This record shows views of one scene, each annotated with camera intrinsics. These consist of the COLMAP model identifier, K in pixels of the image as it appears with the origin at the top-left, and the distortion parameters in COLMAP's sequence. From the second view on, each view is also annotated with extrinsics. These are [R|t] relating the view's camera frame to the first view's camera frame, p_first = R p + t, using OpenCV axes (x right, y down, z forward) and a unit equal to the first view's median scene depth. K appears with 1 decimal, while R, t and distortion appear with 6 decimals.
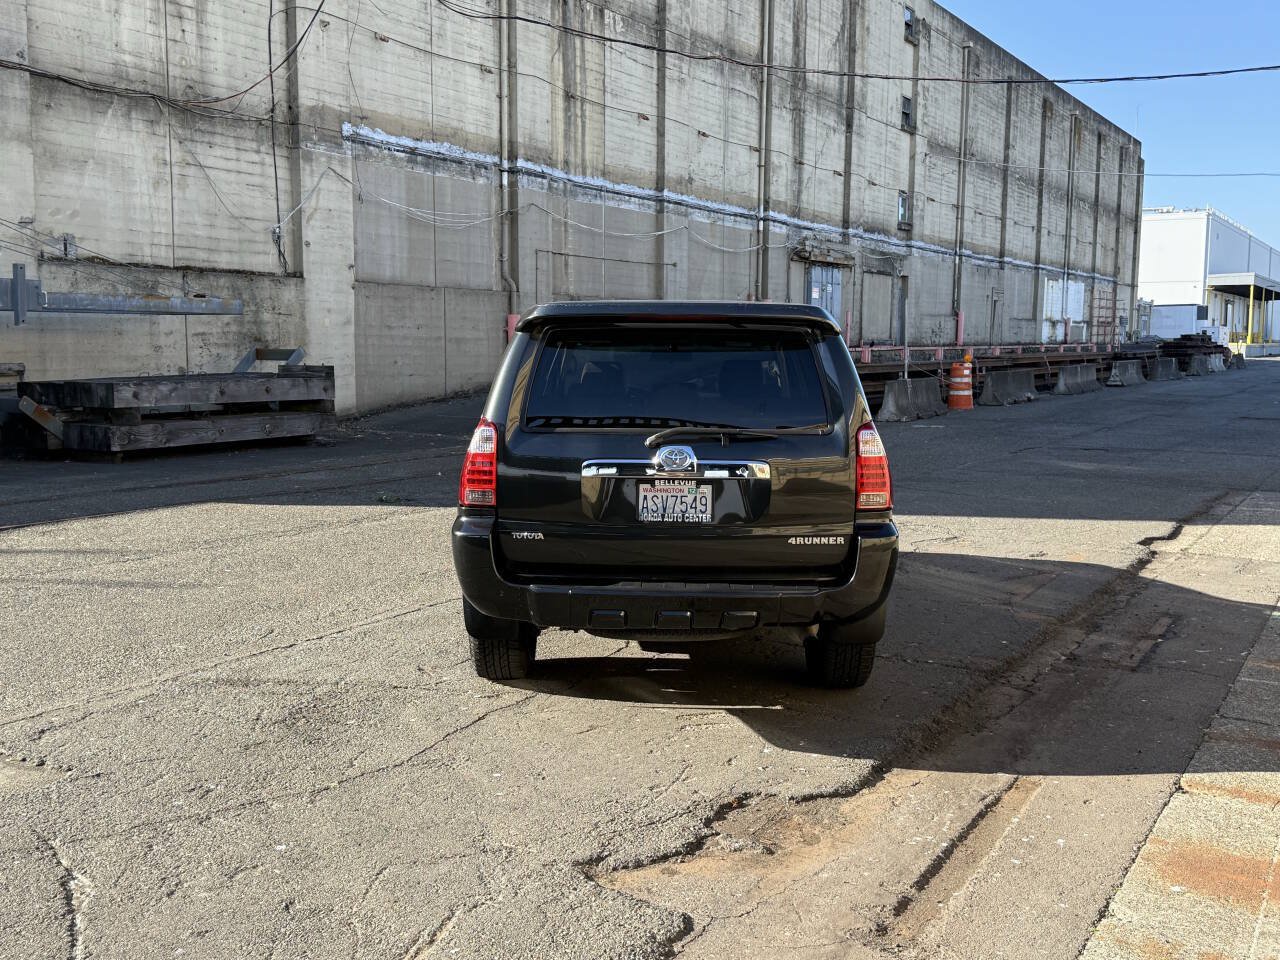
lens RADIAL K [[1271.2, 0, 644.9], [0, 1271.2, 482.4], [0, 0, 1]] dist [0.194696, -0.419491]
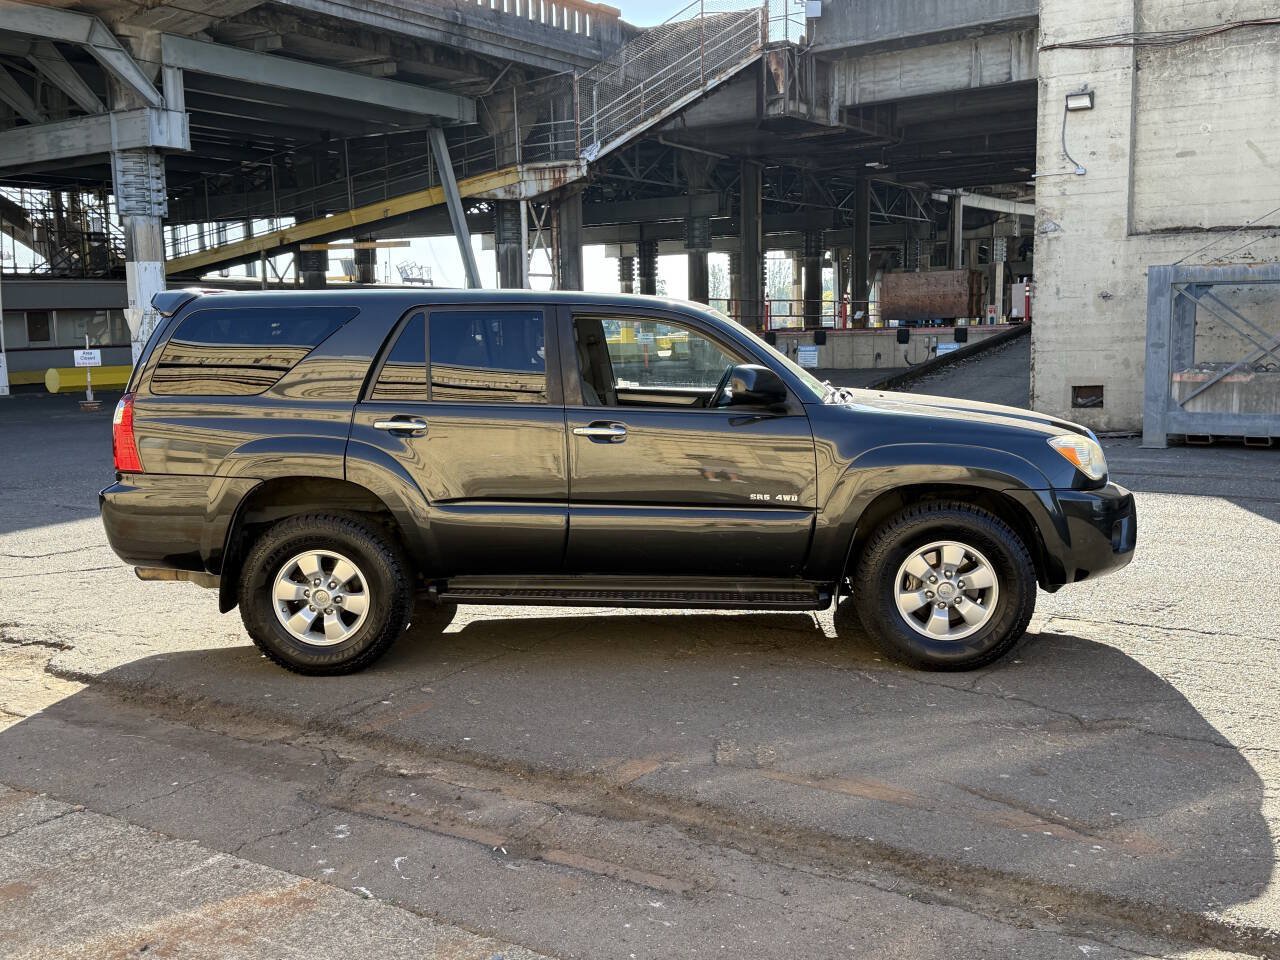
lens RADIAL K [[1275.0, 0, 640.1], [0, 1275.0, 482.8], [0, 0, 1]] dist [0.190345, -0.413150]
pose [[-0.051824, 0.117516, -0.991718, 0.294221], [-0.094229, 0.988046, 0.122005, -0.034415], [0.994201, 0.099771, -0.040132, 0.338217]]
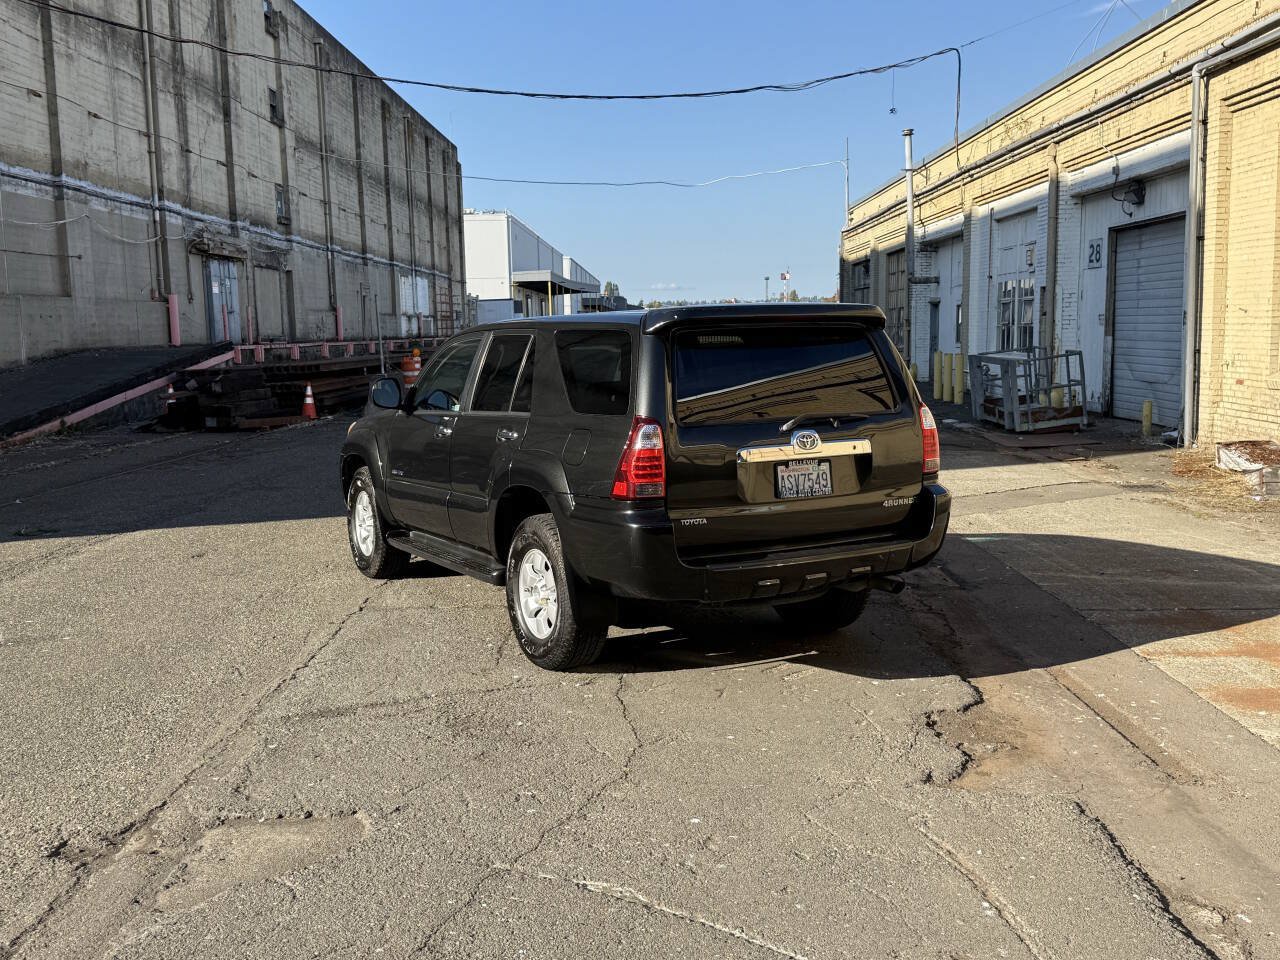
lens RADIAL K [[1275.5, 0, 634.3], [0, 1275.5, 482.9], [0, 0, 1]] dist [0.180487, -0.372777]
pose [[0.867435, -0.083165, 0.490550, -0.149332], [0.080951, 0.996385, 0.025776, -0.005209], [-0.490920, 0.017352, 0.871032, 0.016124]]
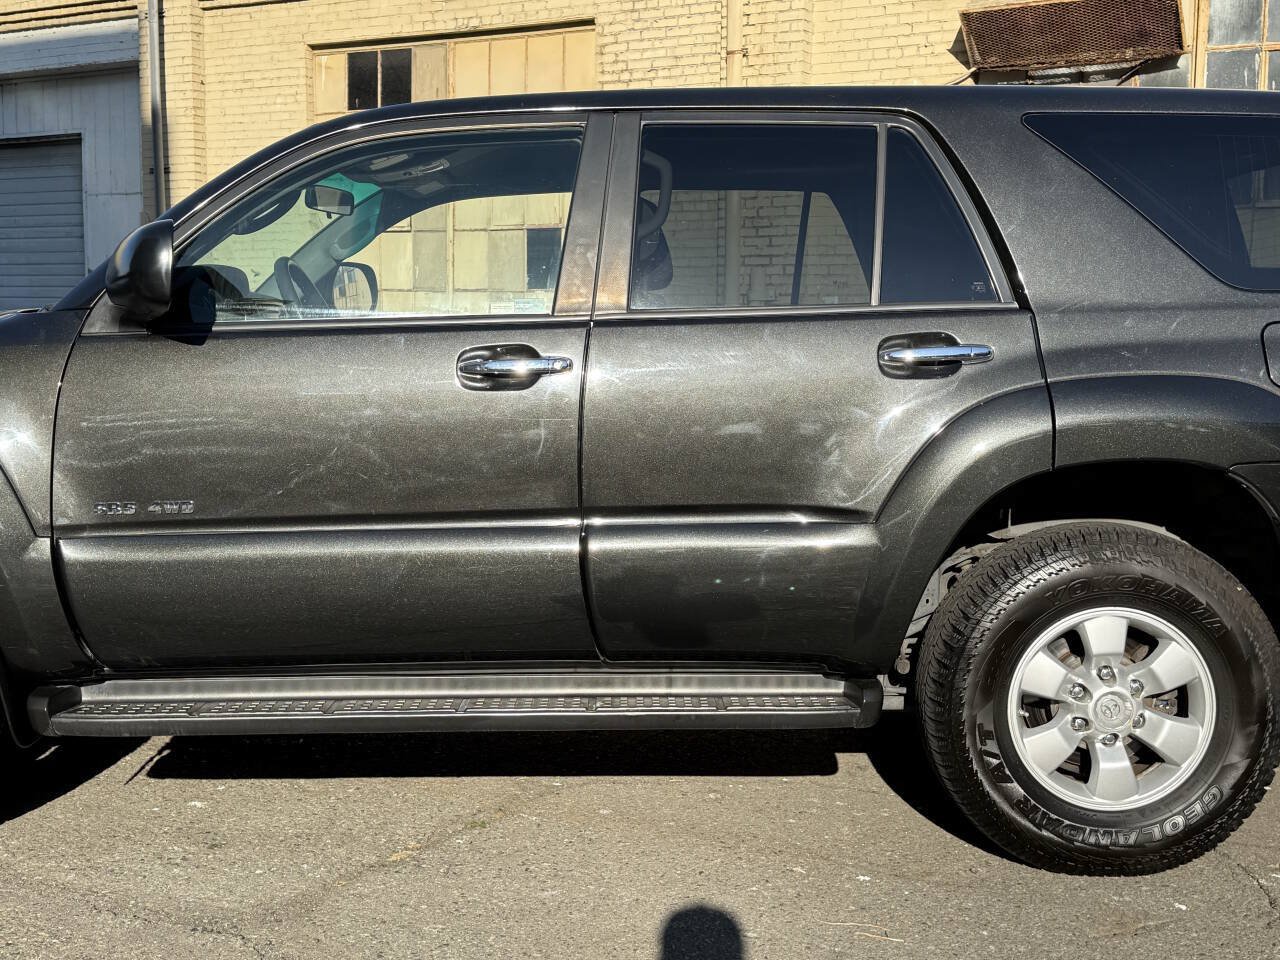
lens RADIAL K [[1525.6, 0, 649.0], [0, 1525.6, 473.3], [0, 0, 1]] dist [0.231182, -0.549559]
pose [[-0.033086, -0.099345, 0.994503, -0.175870], [0.101052, 0.989616, 0.102219, -0.017295], [-0.994331, 0.103879, -0.022704, 0.312249]]
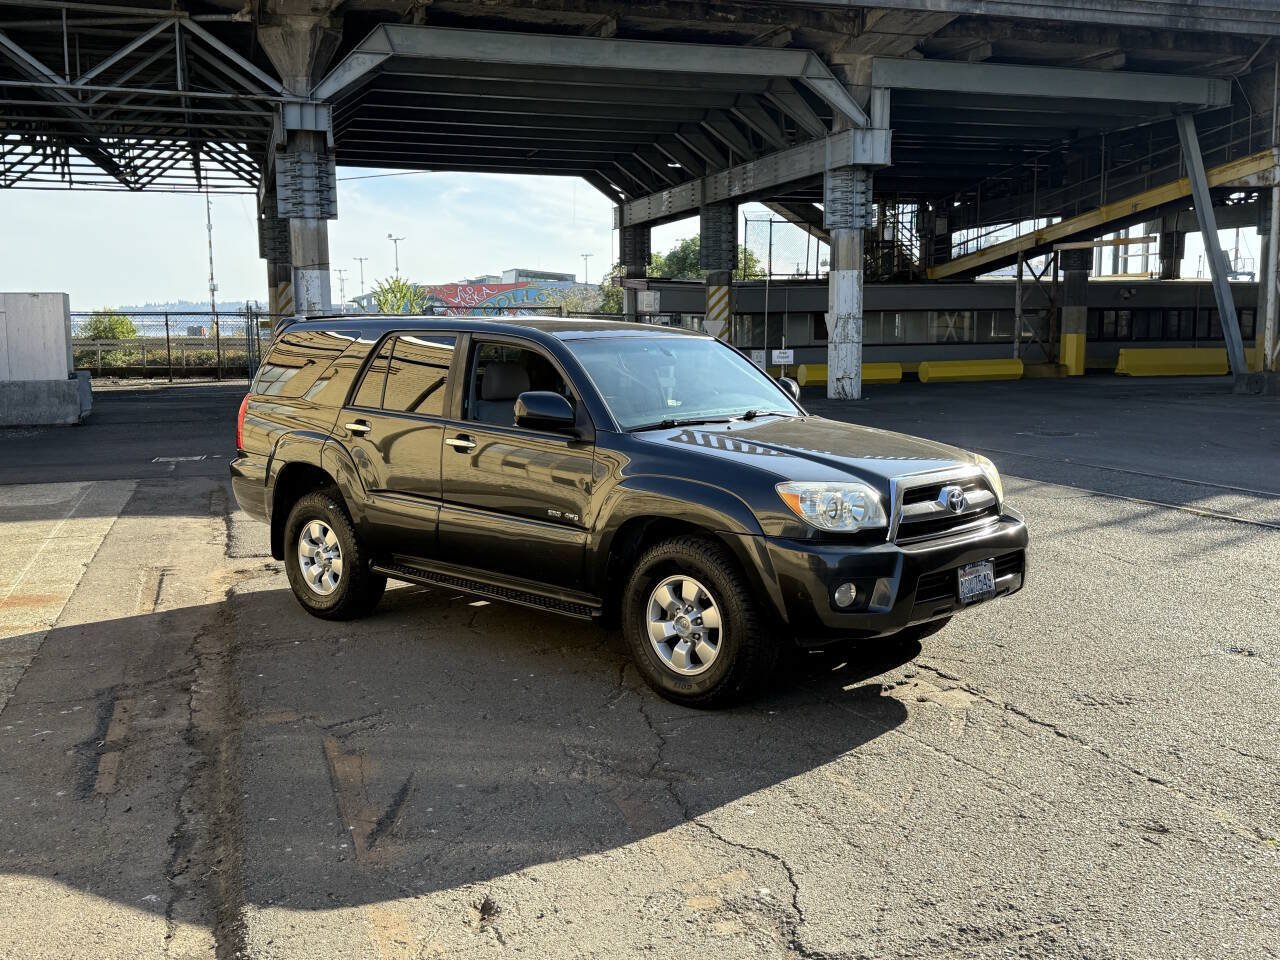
lens RADIAL K [[1275.1, 0, 647.1], [0, 1275.1, 482.4], [0, 0, 1]] dist [0.183960, -0.381260]
pose [[-0.660705, 0.086110, -0.745690, 0.234296], [-0.083200, 0.978877, 0.186756, -0.061903], [0.746021, 0.185432, -0.639584, 0.537236]]
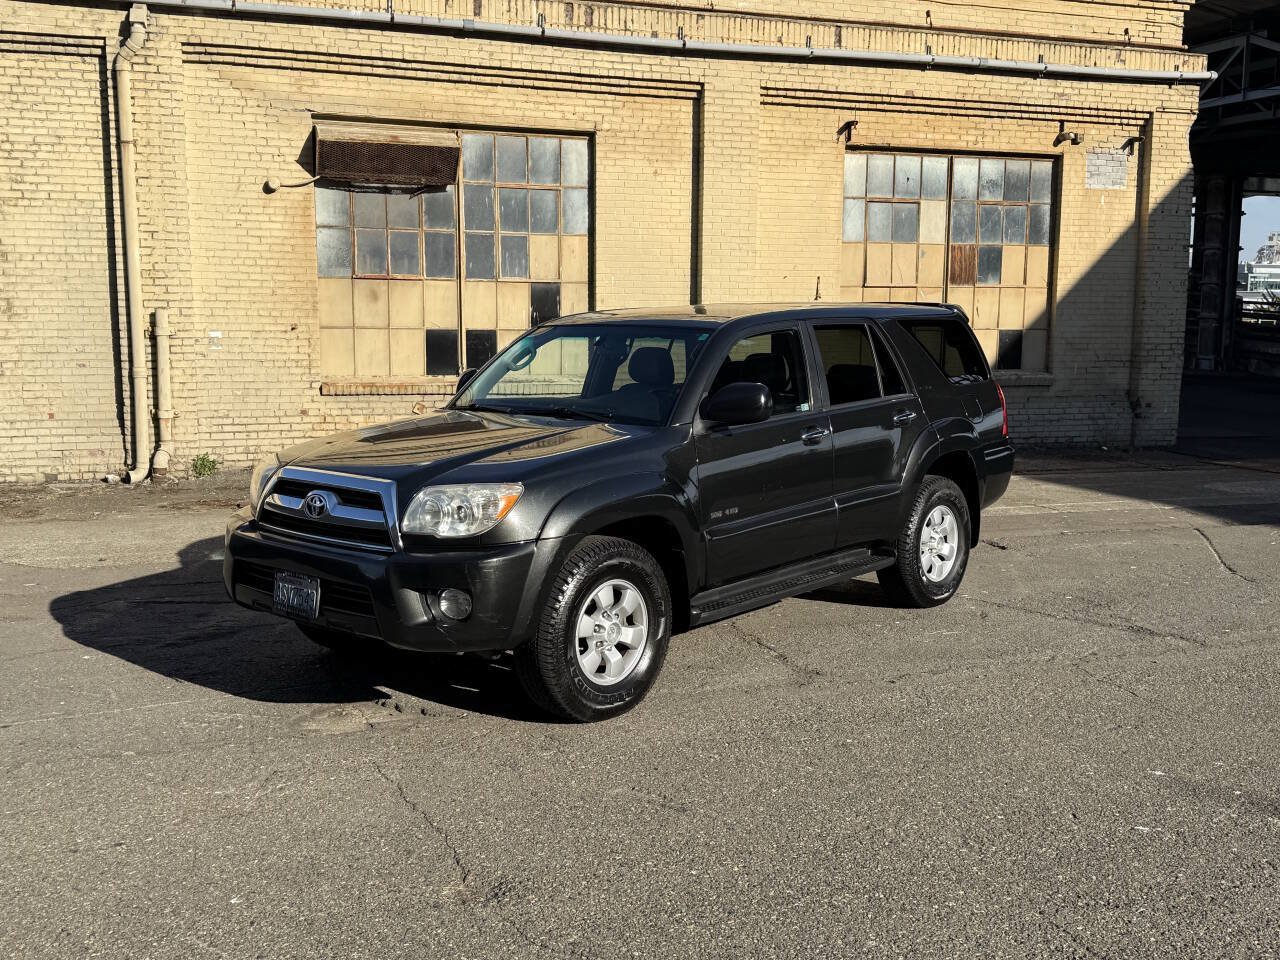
lens RADIAL K [[1275.7, 0, 641.2], [0, 1275.7, 478.0], [0, 0, 1]] dist [0.178293, -0.374236]
pose [[-0.766286, -0.093739, 0.635625, -0.182120], [0.061750, 0.973975, 0.218081, -0.068180], [-0.639526, 0.206363, -0.740555, 0.555238]]
